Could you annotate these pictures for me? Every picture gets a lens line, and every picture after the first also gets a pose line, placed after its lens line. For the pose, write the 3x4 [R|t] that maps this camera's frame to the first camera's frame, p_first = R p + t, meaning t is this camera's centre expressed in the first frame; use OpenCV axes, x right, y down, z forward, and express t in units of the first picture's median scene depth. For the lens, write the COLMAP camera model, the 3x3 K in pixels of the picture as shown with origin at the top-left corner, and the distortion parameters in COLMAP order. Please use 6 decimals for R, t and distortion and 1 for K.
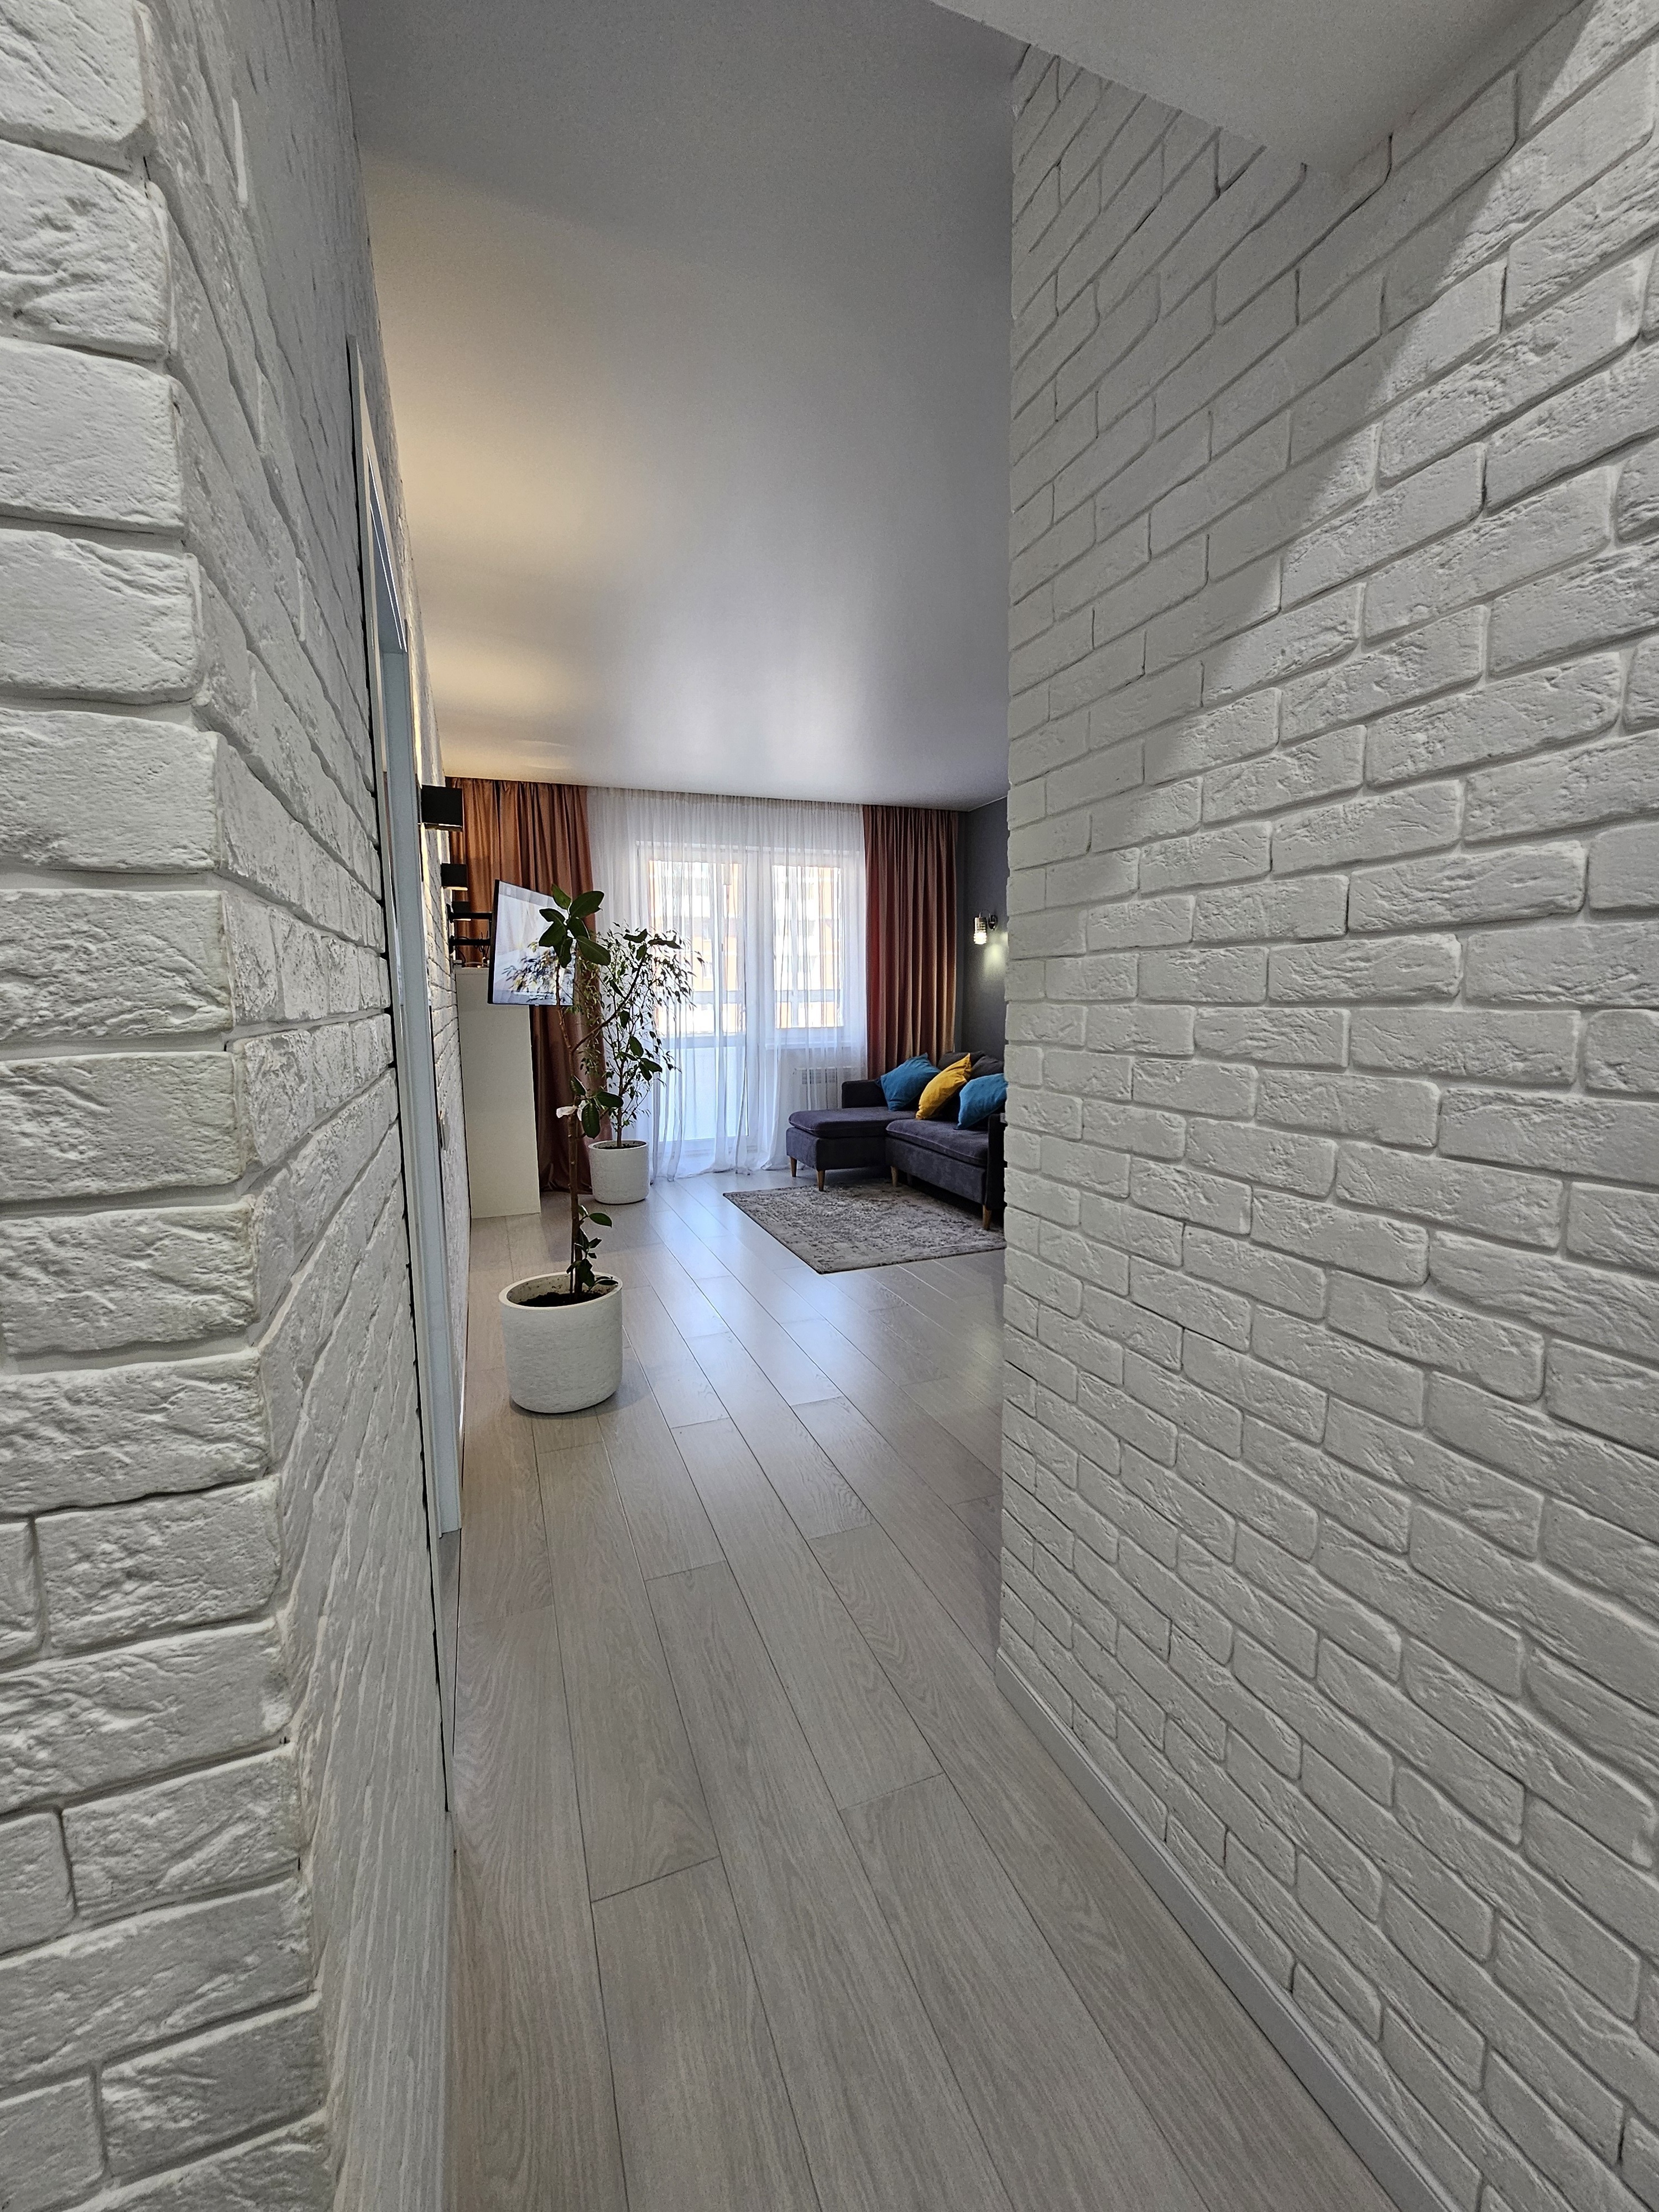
lens RADIAL K [[904.9, 0, 840.3], [0, 904.9, 1107.4], [0, 0, 1]] dist [-0.009524, 0.003186]
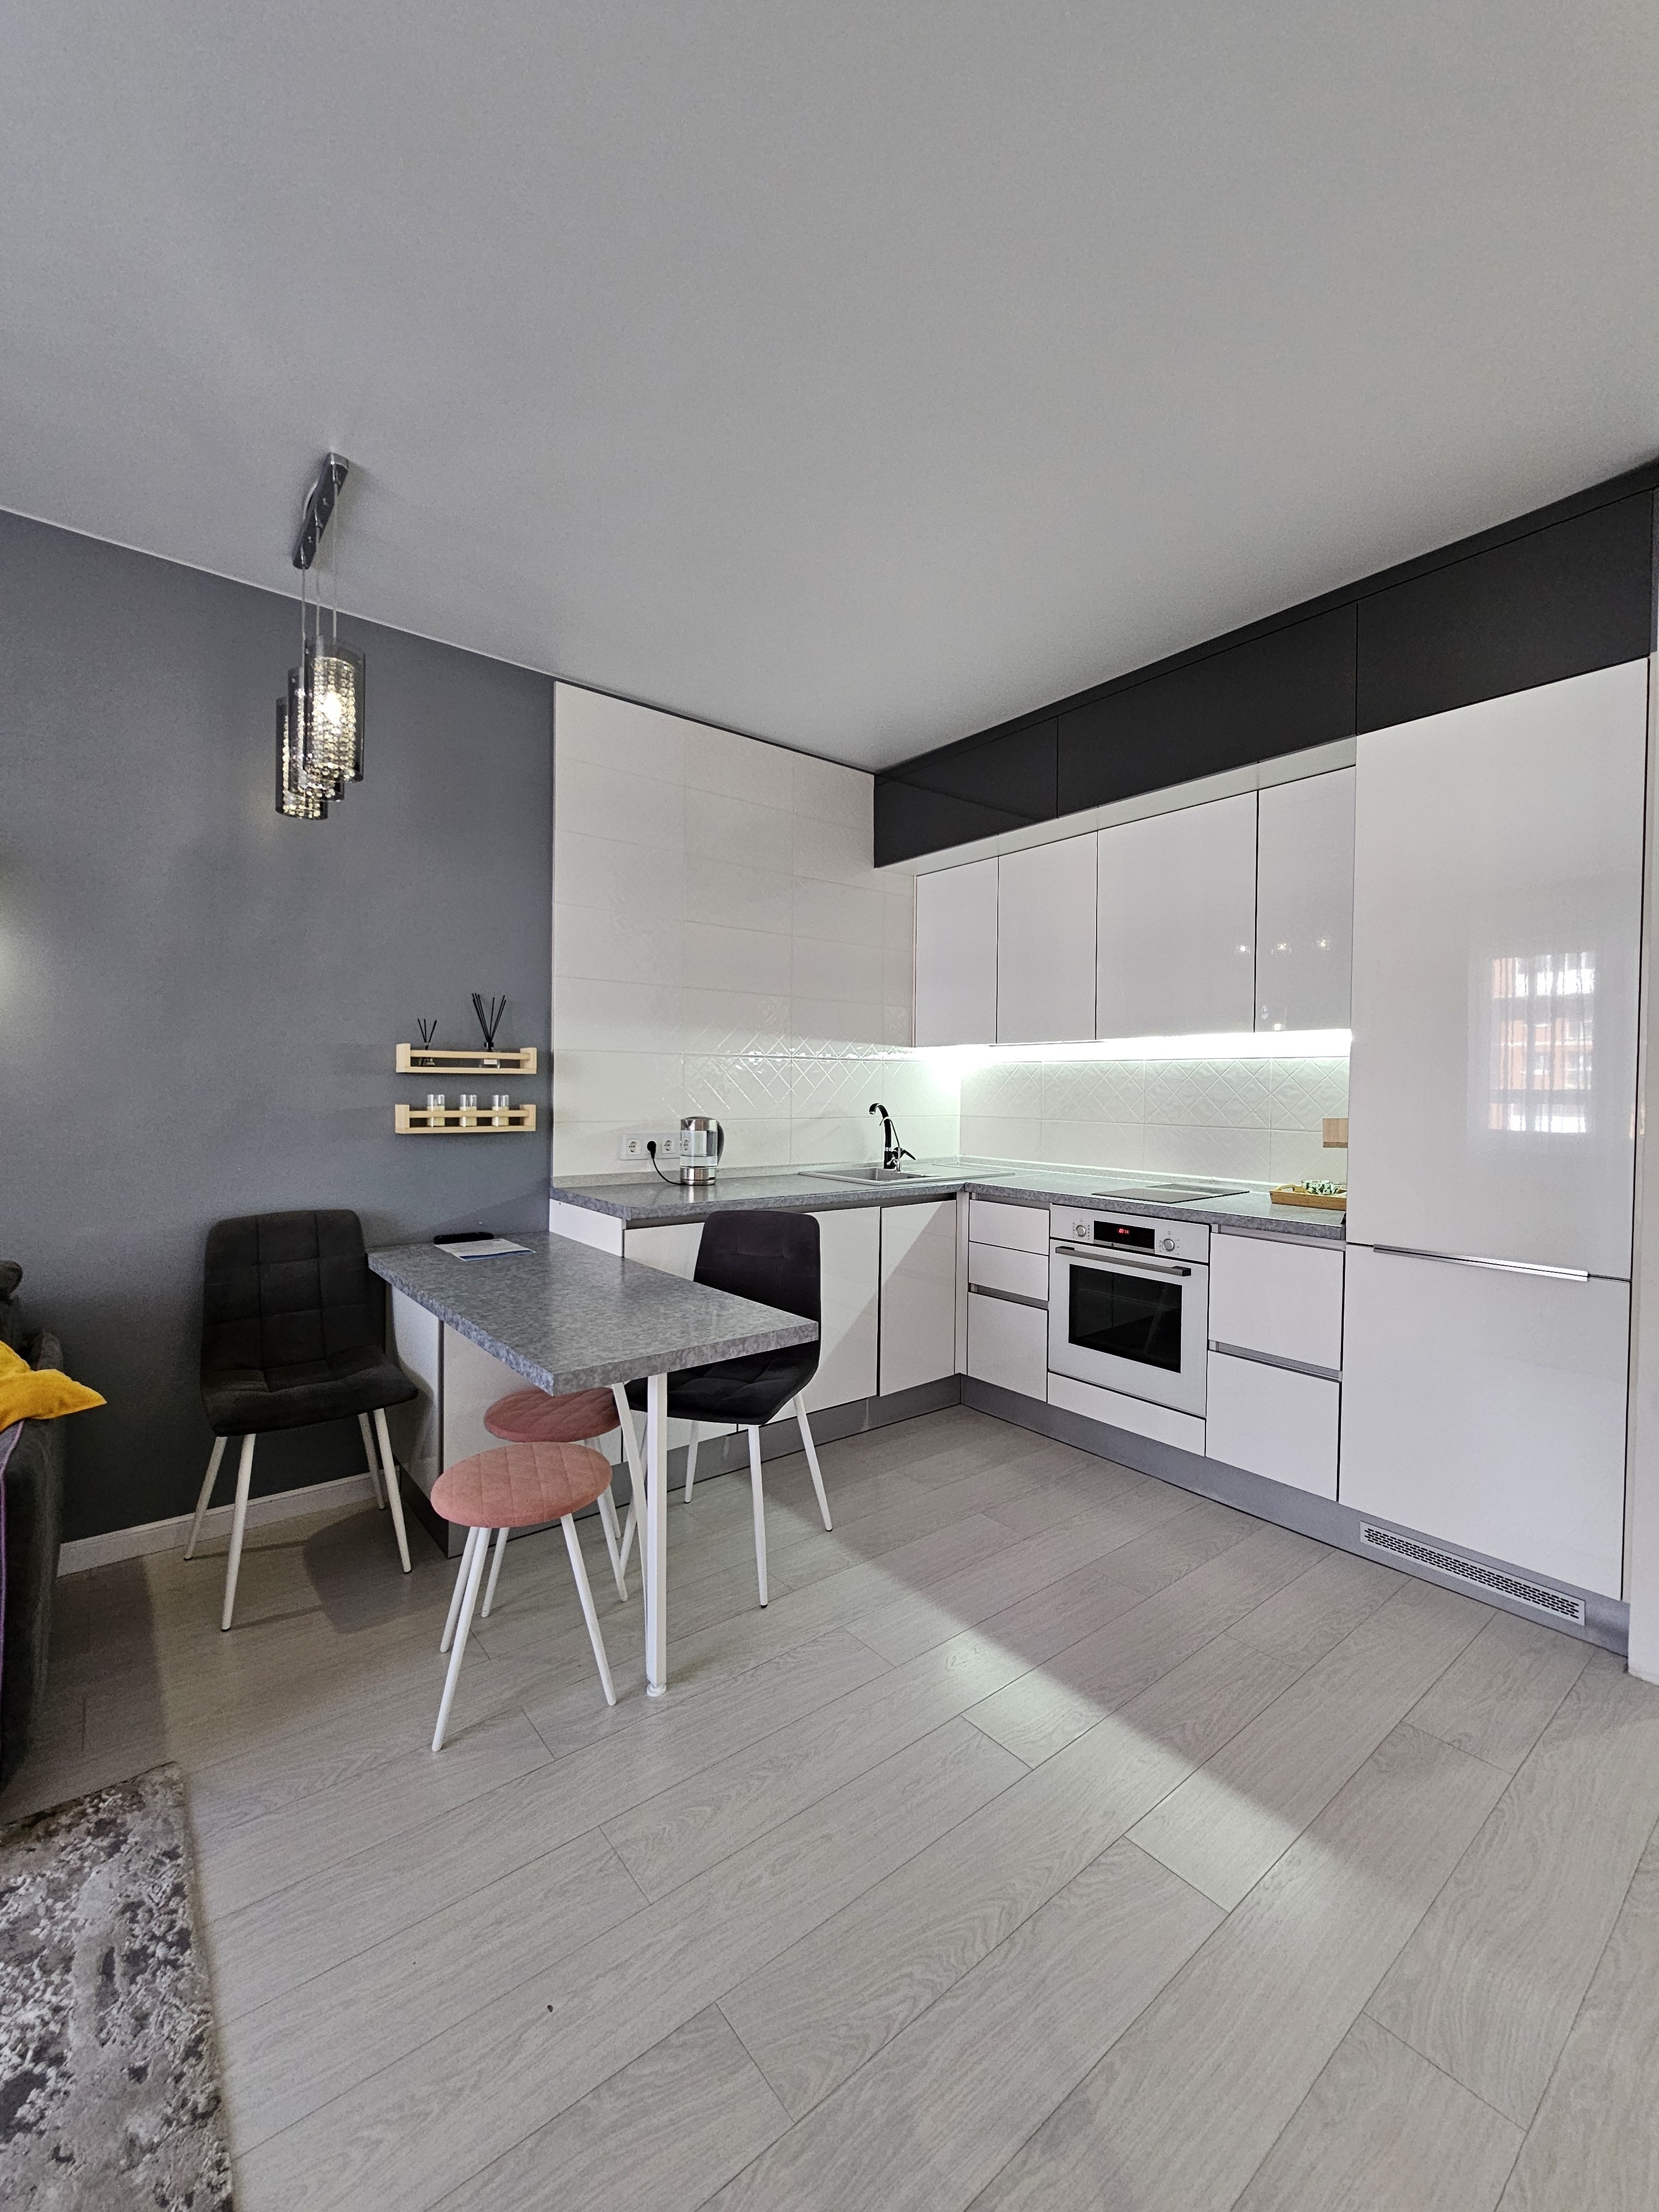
lens RADIAL K [[904.9, 0, 840.3], [0, 904.9, 1107.4], [0, 0, 1]] dist [-0.009524, 0.003186]
pose [[-0.296898, -0.008811, 0.954869, -0.167471], [0.114216, 0.992451, 0.044671, -0.078708], [-0.948054, 0.122324, -0.293650, 0.676815]]
